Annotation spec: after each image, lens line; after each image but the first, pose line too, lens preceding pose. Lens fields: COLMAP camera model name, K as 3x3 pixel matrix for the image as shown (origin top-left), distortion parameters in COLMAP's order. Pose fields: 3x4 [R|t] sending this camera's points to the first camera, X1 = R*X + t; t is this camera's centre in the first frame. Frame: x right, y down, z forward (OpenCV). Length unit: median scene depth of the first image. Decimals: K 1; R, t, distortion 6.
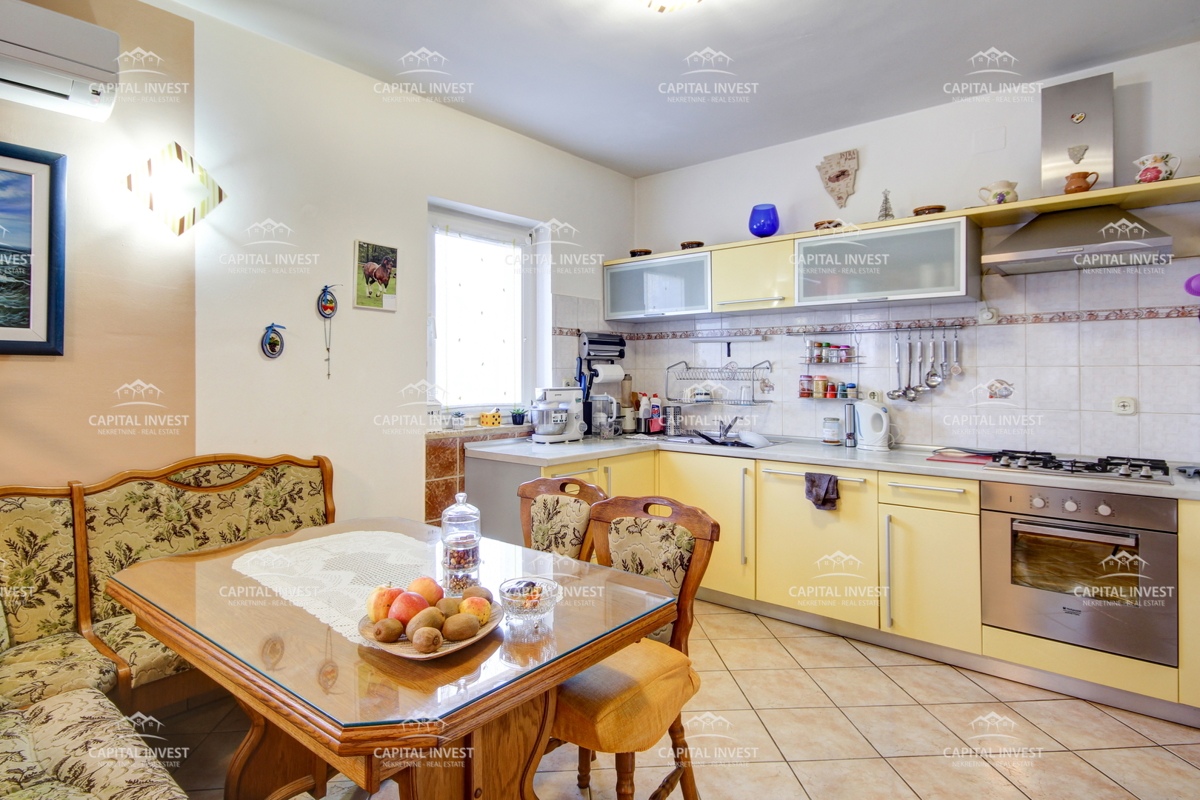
lens RADIAL K [[630.4, 0, 583.5], [0, 630.4, 372.8], [0, 0, 1]] dist [-0.004019, -0.000387]
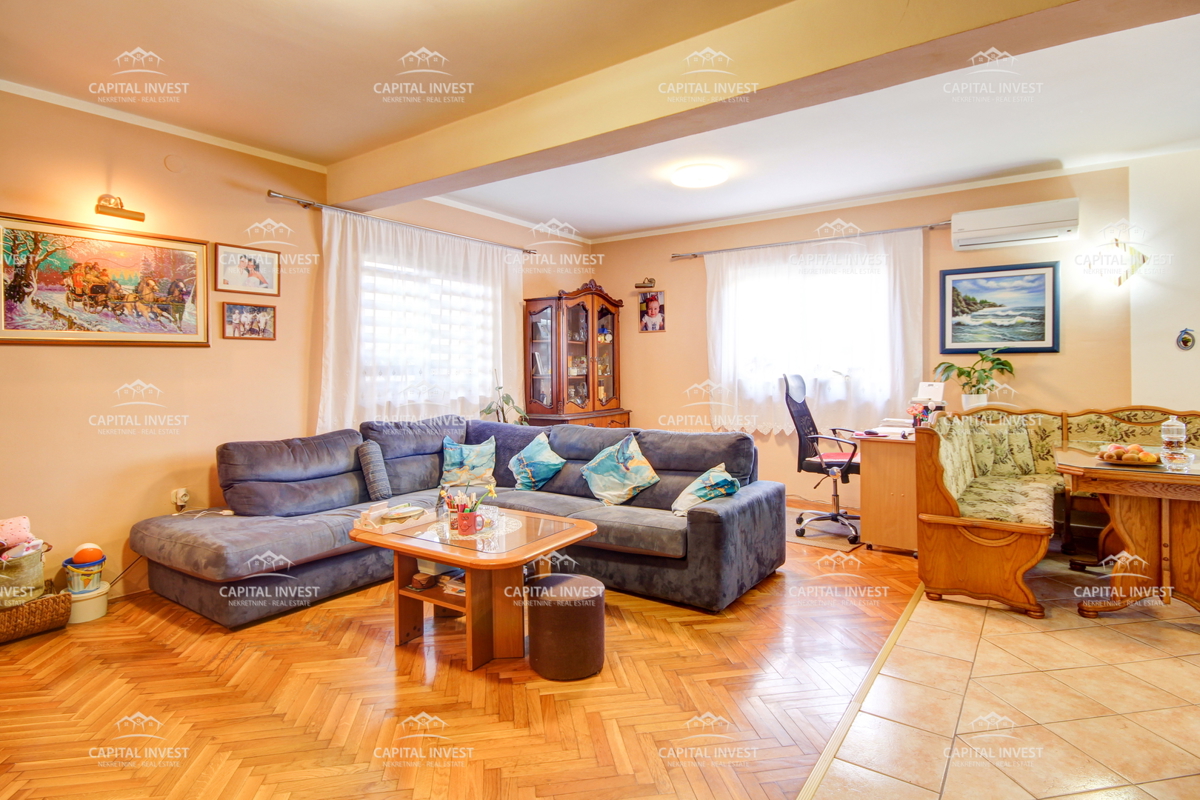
lens RADIAL K [[630.4, 0, 596.4], [0, 630.4, 366.7], [0, 0, 1]] dist [-0.004019, -0.000387]
pose [[0.108734, -0.001763, -0.994069, 1.115416], [0.006018, 0.999981, -0.001116, 0.014014], [0.994053, -0.005861, 0.108742, -0.799080]]
